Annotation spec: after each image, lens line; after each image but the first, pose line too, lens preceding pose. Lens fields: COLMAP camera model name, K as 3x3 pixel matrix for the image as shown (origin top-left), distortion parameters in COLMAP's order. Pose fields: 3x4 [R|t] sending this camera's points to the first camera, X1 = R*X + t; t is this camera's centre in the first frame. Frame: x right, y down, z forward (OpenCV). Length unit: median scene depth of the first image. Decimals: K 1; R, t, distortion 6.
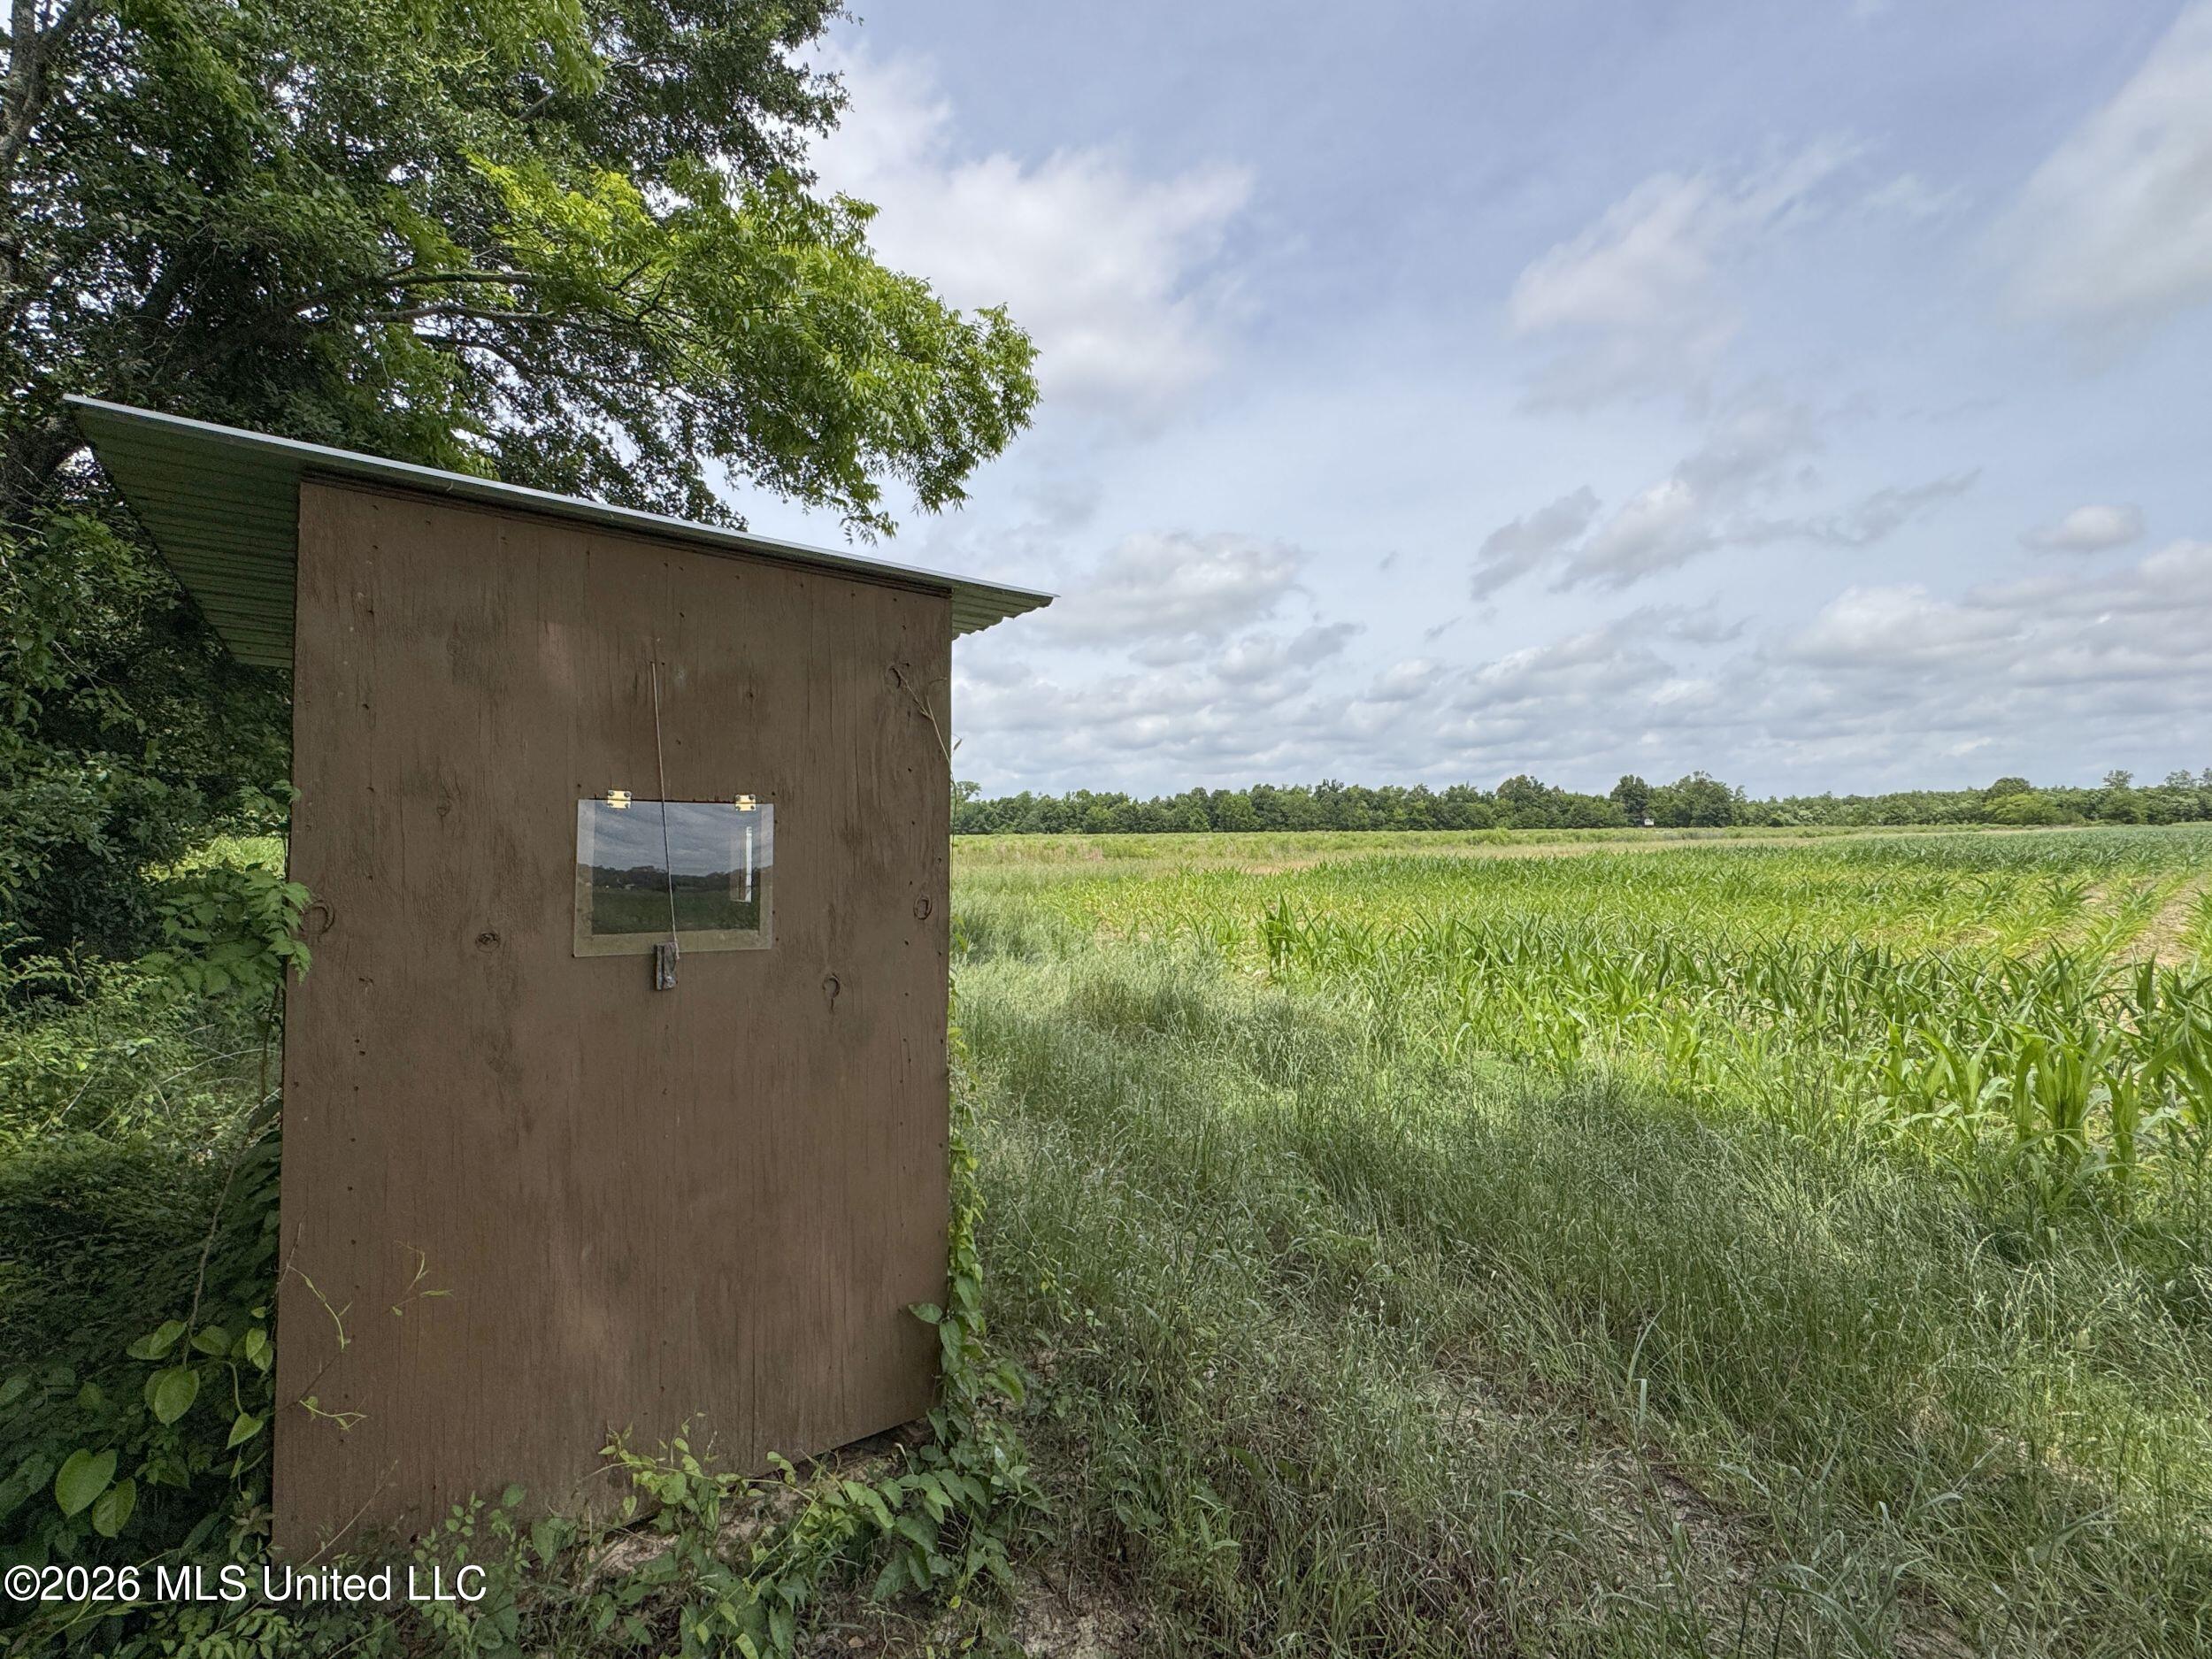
lens RADIAL K [[970.8, 0, 1091.3], [0, 970.8, 829.0], [0, 0, 1]] dist [-0.002258, -0.000008]
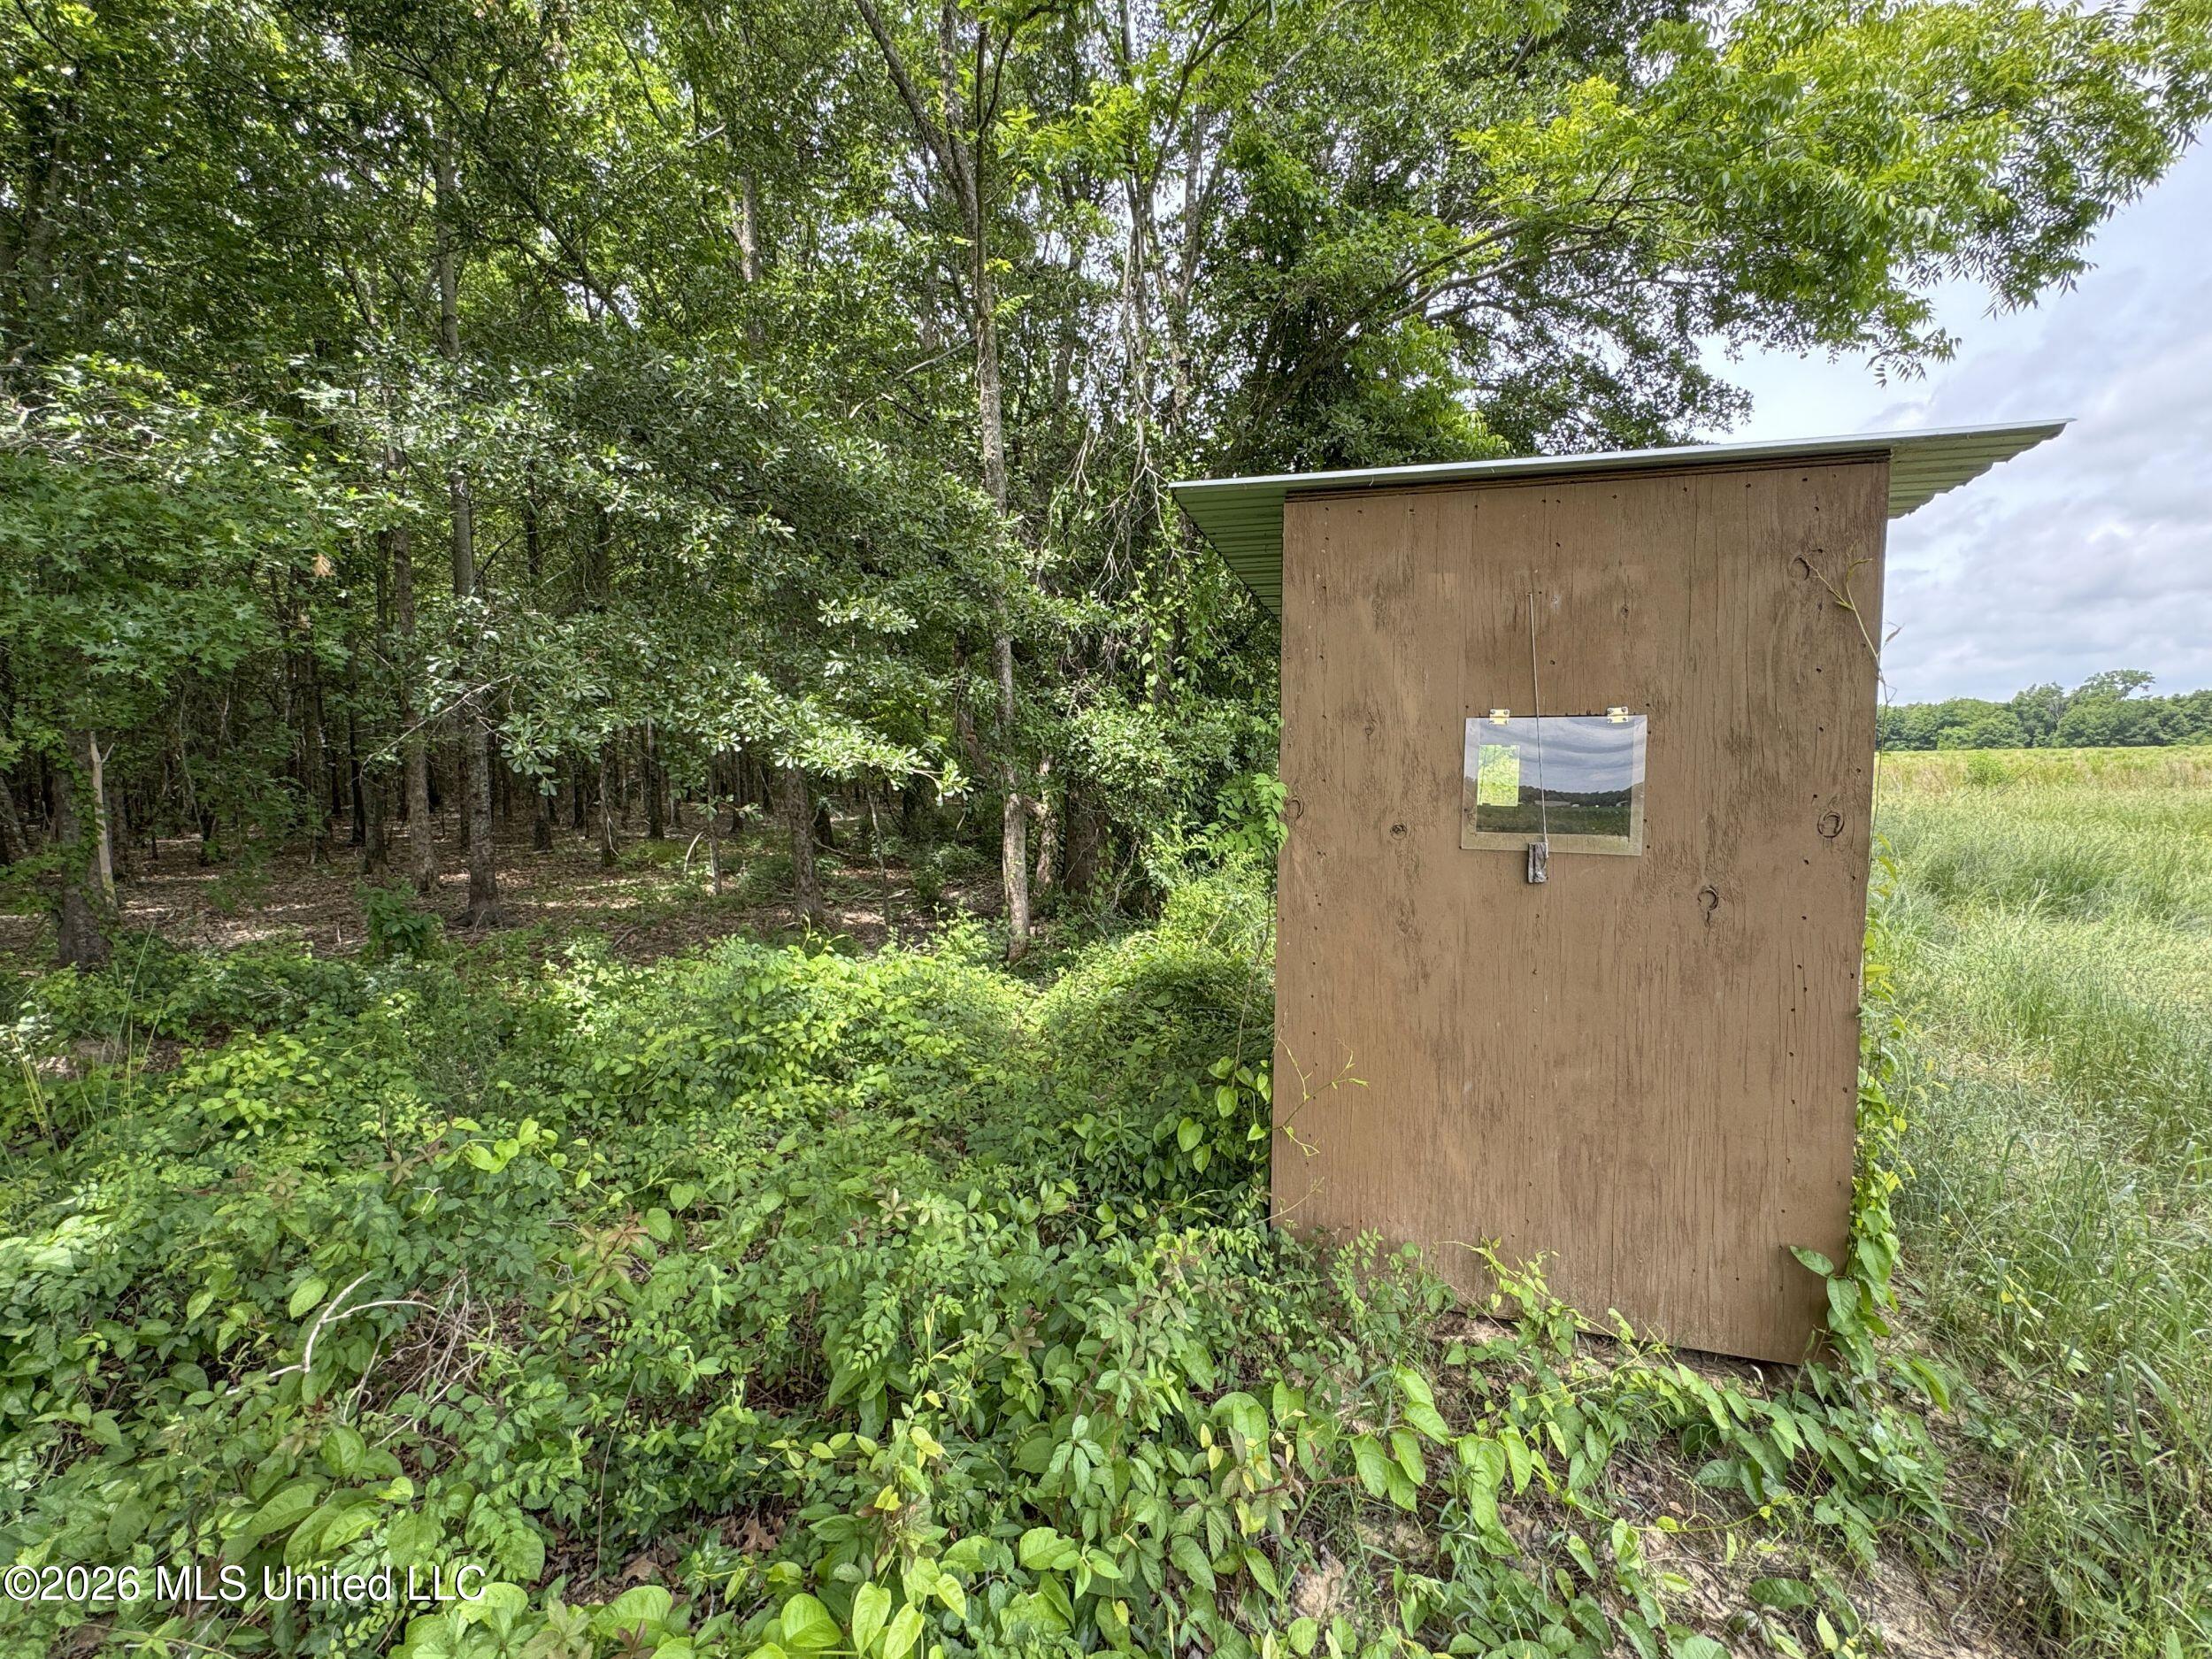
lens RADIAL K [[1004.1, 0, 1139.9], [0, 1004.1, 821.3], [0, 0, 1]] dist [-0.001219, 0.007278]
pose [[0.610101, 0.039990, -0.791314, 0.163554], [0.017360, 0.997811, 0.063810, 0.008121], [0.792133, -0.052668, 0.608072, -0.063185]]
